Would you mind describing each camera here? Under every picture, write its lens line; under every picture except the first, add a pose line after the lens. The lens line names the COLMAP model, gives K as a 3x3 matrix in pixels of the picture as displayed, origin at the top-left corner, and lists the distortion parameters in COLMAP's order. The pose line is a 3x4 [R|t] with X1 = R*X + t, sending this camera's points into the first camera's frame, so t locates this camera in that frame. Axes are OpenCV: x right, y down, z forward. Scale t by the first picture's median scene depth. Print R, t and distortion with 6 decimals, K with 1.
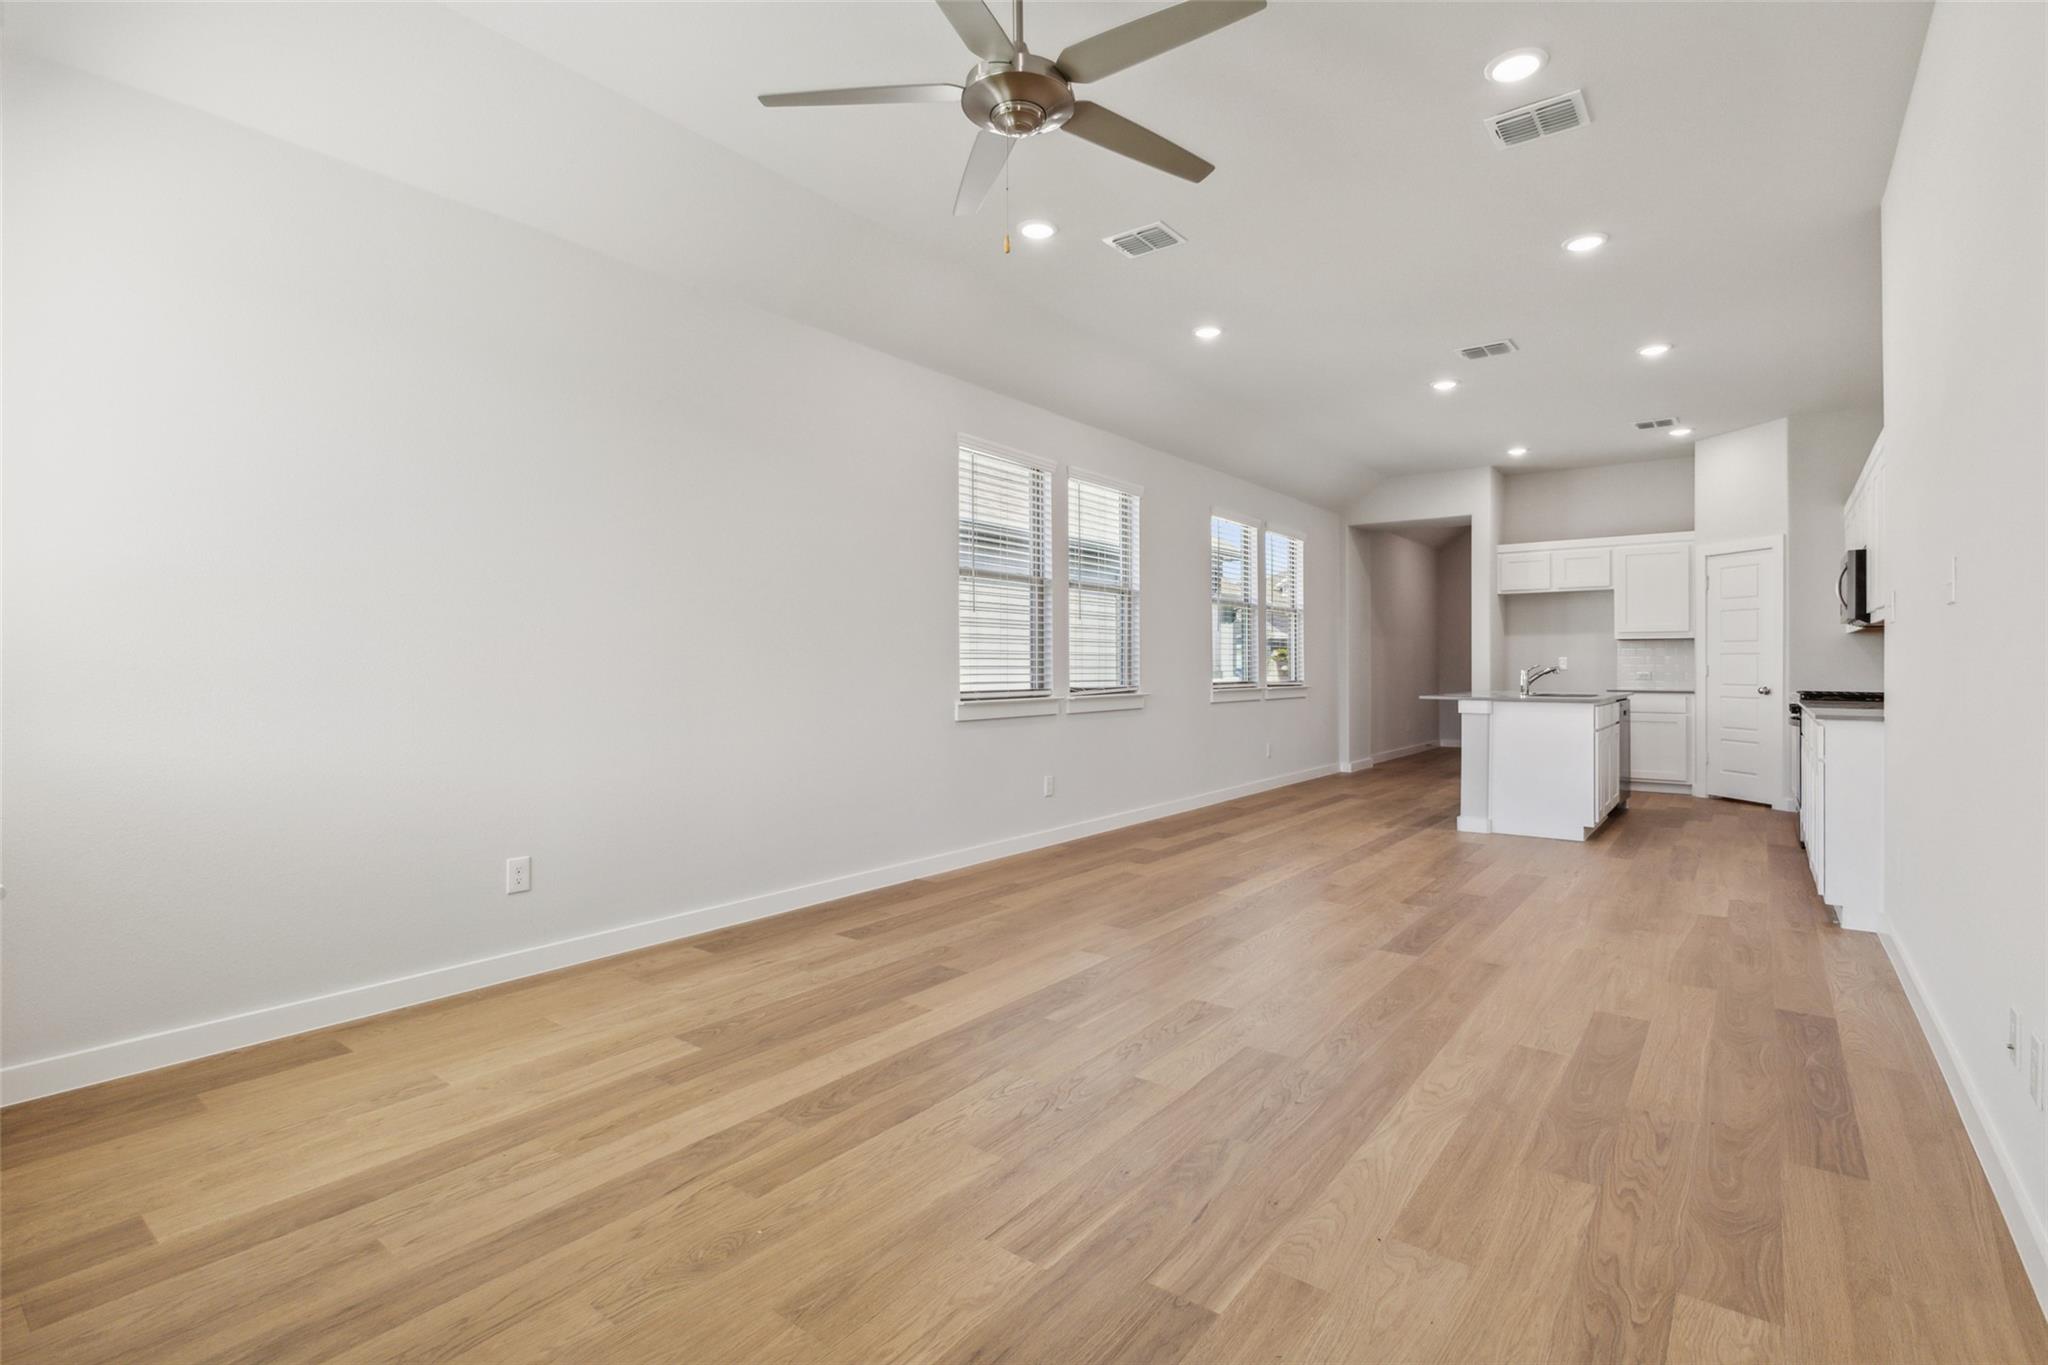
lens RADIAL K [[958.6, 0, 1030.4], [0, 958.6, 680.1], [0, 0, 1]] dist [-0.007893, 0.000174]
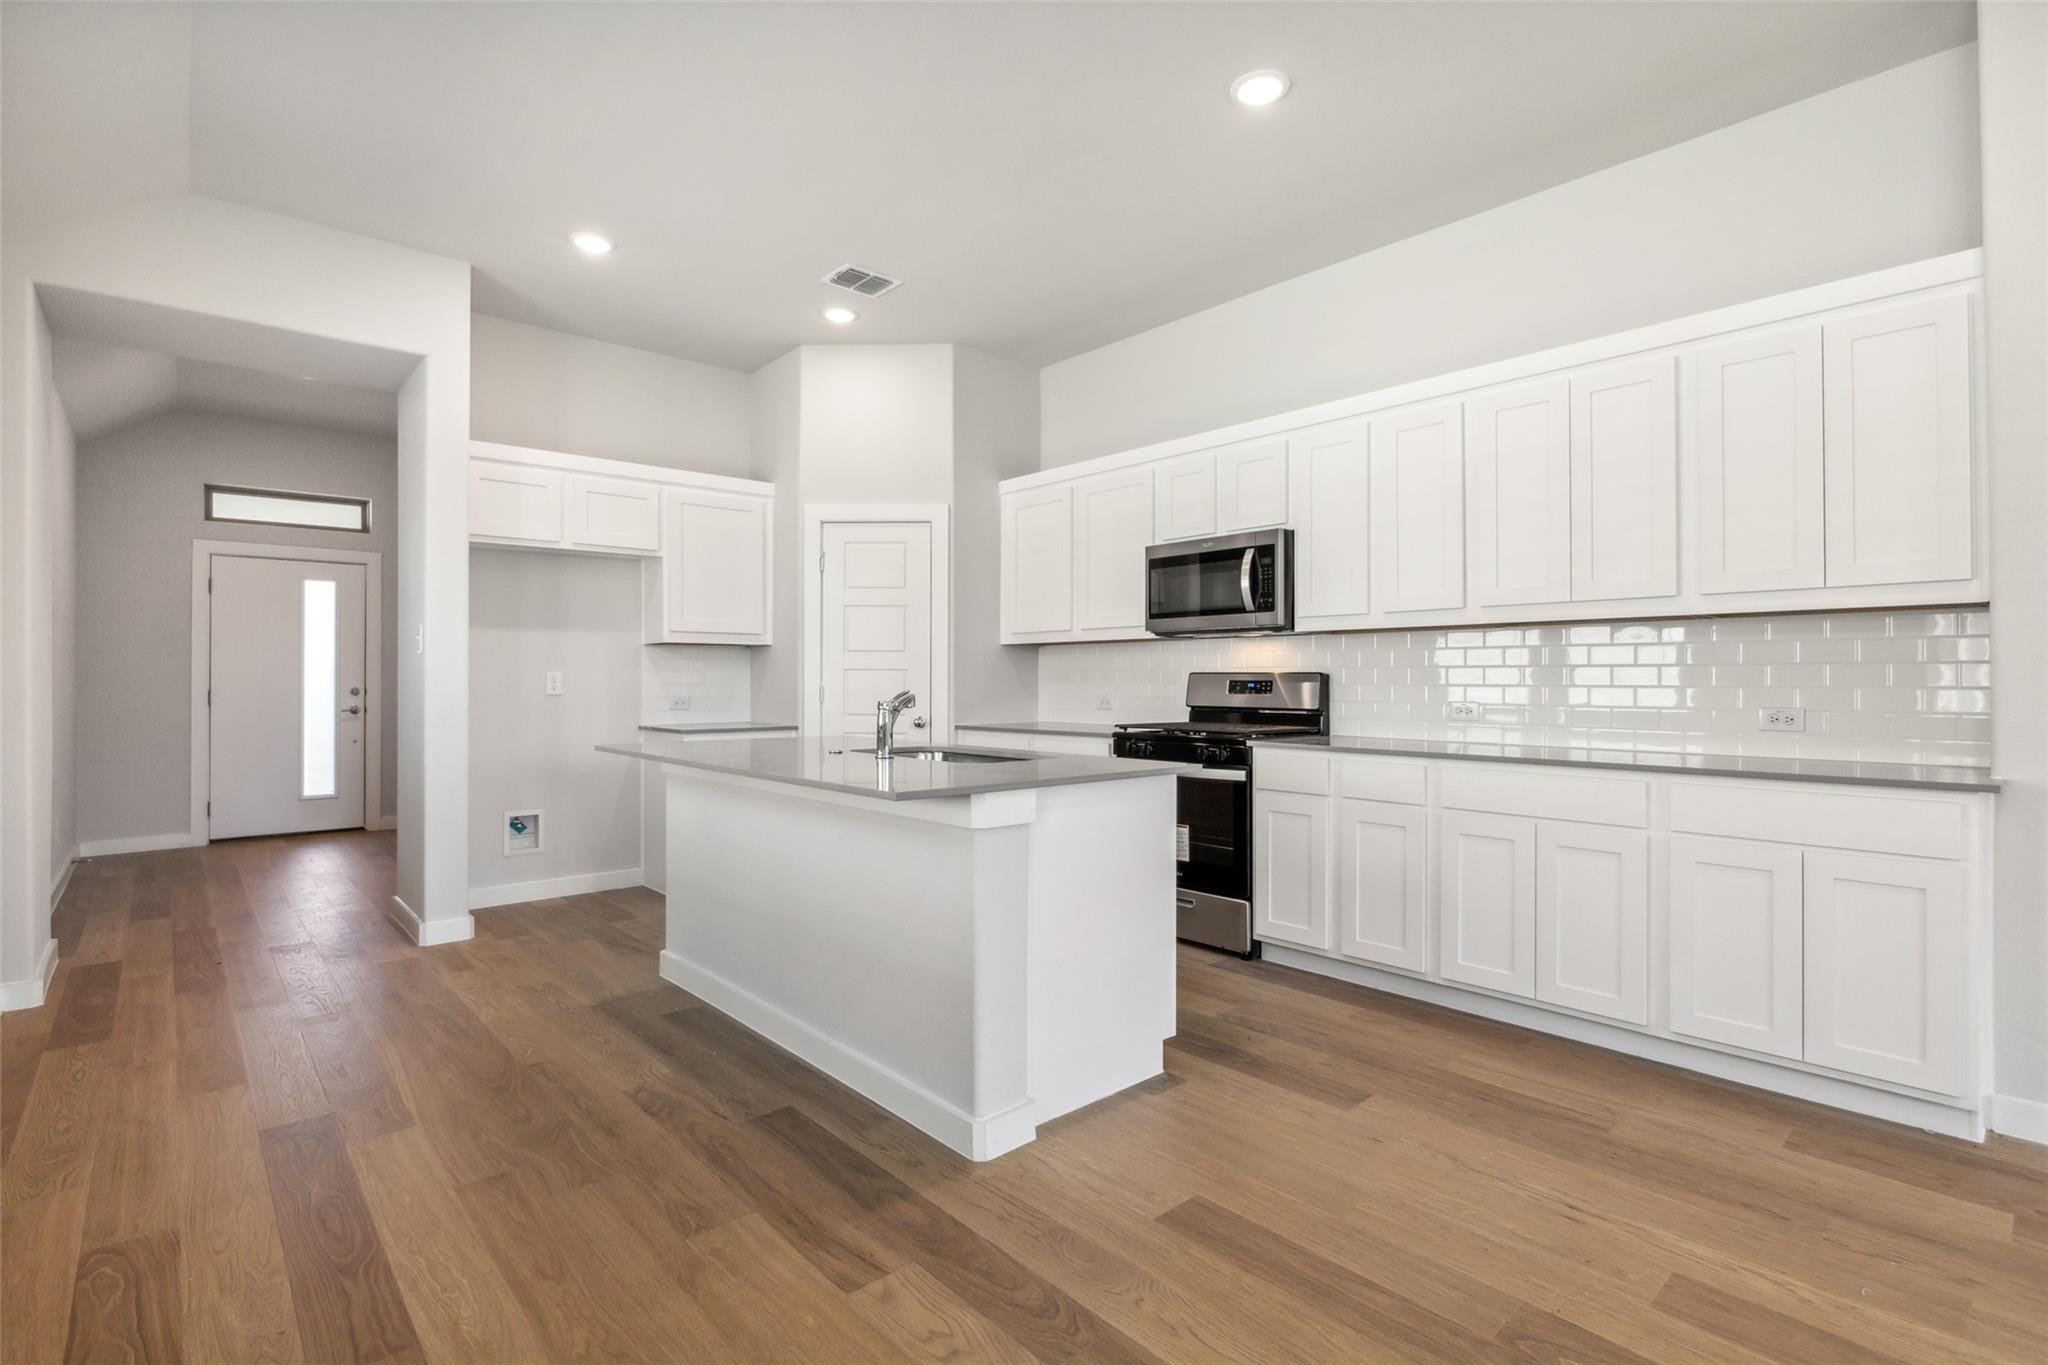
lens RADIAL K [[958.6, 0, 1030.4], [0, 958.6, 680.1], [0, 0, 1]] dist [-0.007893, 0.000174]
pose [[0.183171, -0.001185, 0.983080, 0.218487], [0.012689, 0.999919, -0.001159, -0.047260], [-0.982999, 0.012687, 0.183171, 1.950482]]
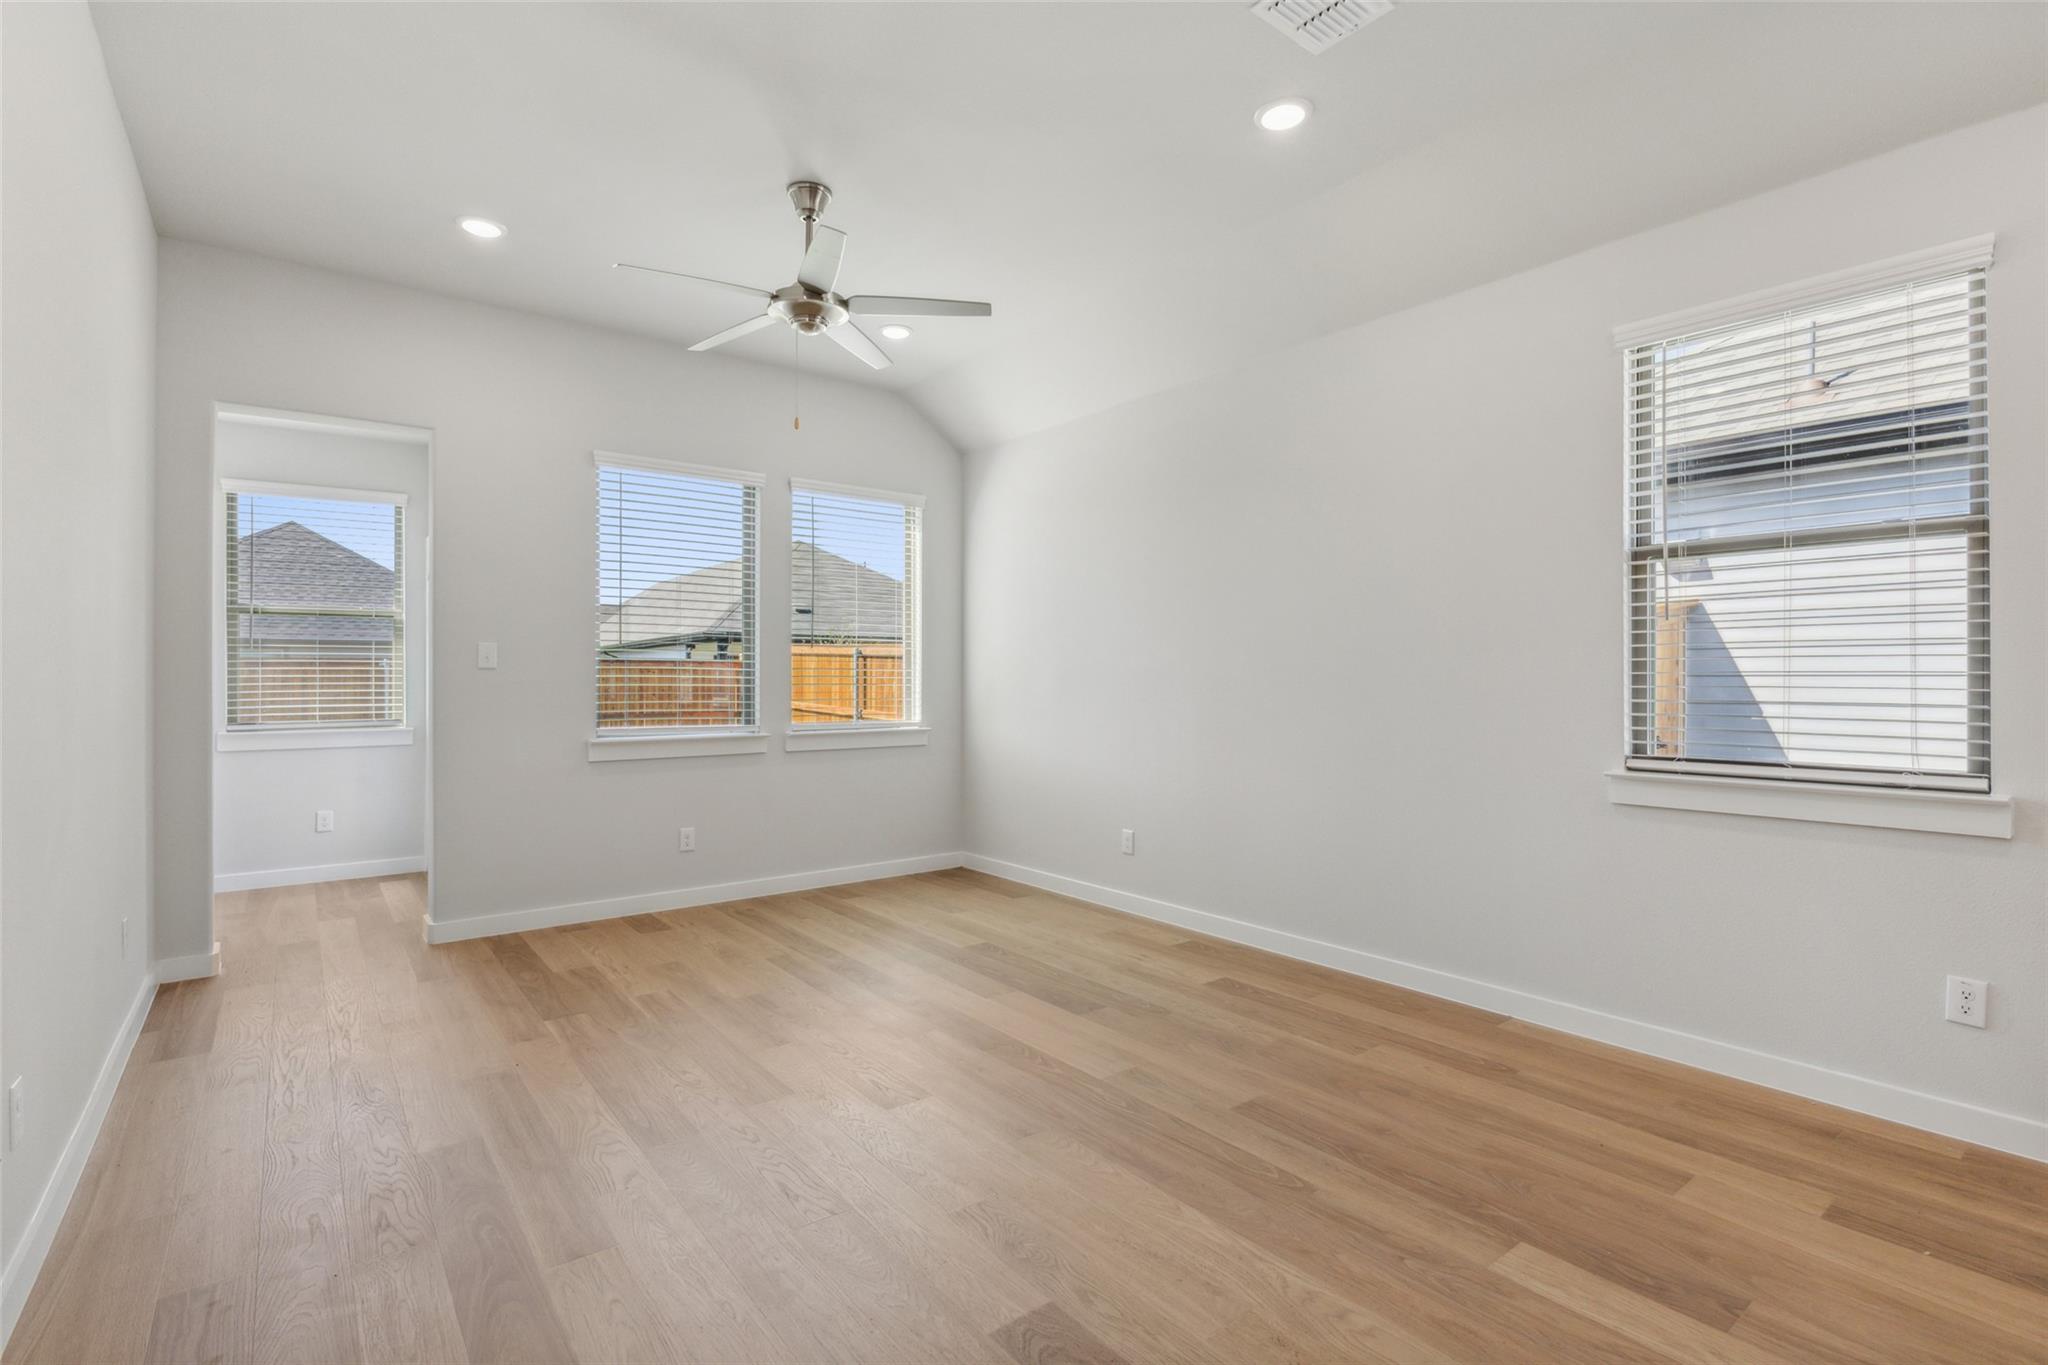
lens RADIAL K [[948.2, 0, 1032.0], [0, 948.2, 682.3], [0, 0, 1]] dist [-0.010580, -0.000324]
pose [[-0.248968, -0.000782, -0.968511, 1.039973], [-0.015395, 0.999877, 0.003150, -0.053132], [0.968389, 0.015695, -0.248949, 1.365490]]
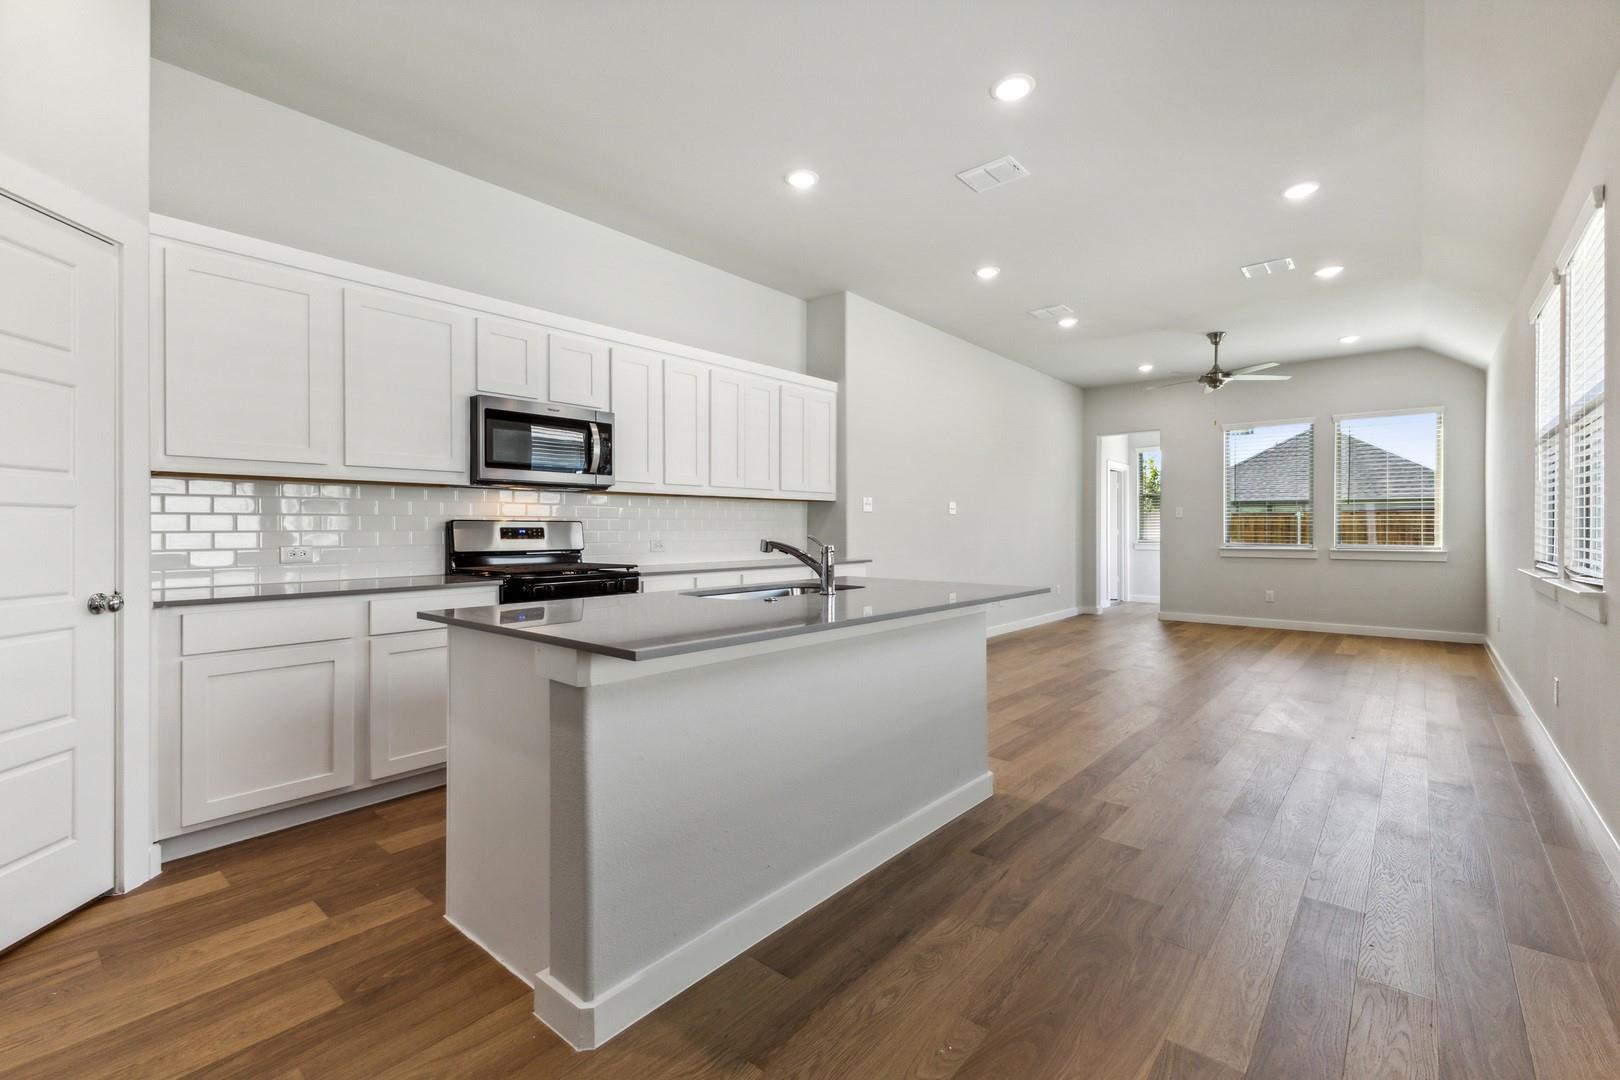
lens RADIAL K [[714.0, 0, 812.3], [0, 714.0, 526.4], [0, 0, 1]] dist [0.012403, -0.000268]
pose [[-0.998700, -0.000836, 0.050972, 1.164822], [-0.000098, 0.999895, 0.014477, -0.064990], [-0.050979, 0.014453, -0.998595, 3.171586]]
